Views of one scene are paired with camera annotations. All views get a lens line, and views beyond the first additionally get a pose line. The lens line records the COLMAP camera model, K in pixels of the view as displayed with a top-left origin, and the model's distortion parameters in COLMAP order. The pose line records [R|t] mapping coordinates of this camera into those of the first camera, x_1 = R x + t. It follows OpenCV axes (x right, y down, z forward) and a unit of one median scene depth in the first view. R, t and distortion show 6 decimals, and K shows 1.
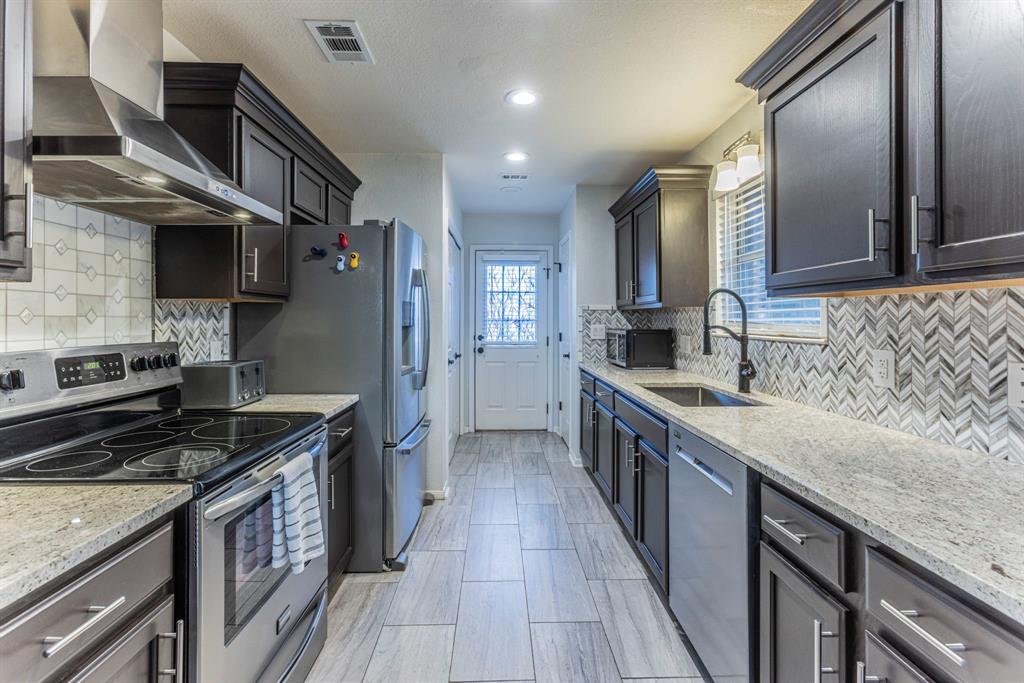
lens RADIAL K [[460.5, 0, 507.1], [0, 460.5, 317.1], [0, 0, 1]] dist [-0.000288, 0.000033]
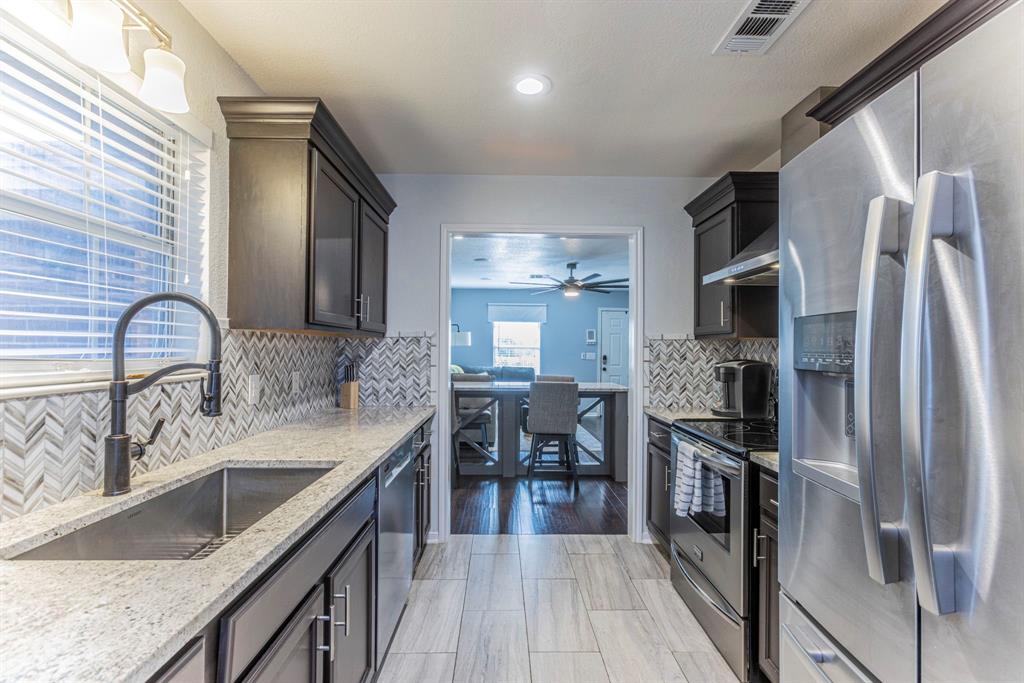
lens RADIAL K [[460.5, 0, 509.6], [0, 460.5, 345.9], [0, 0, 1]] dist [-0.000288, 0.000033]
pose [[-0.999959, -0.005181, 0.007381, 0.101489], [-0.005259, 0.999929, -0.010698, 0.002477], [-0.007326, -0.010736, -0.999916, 2.064030]]
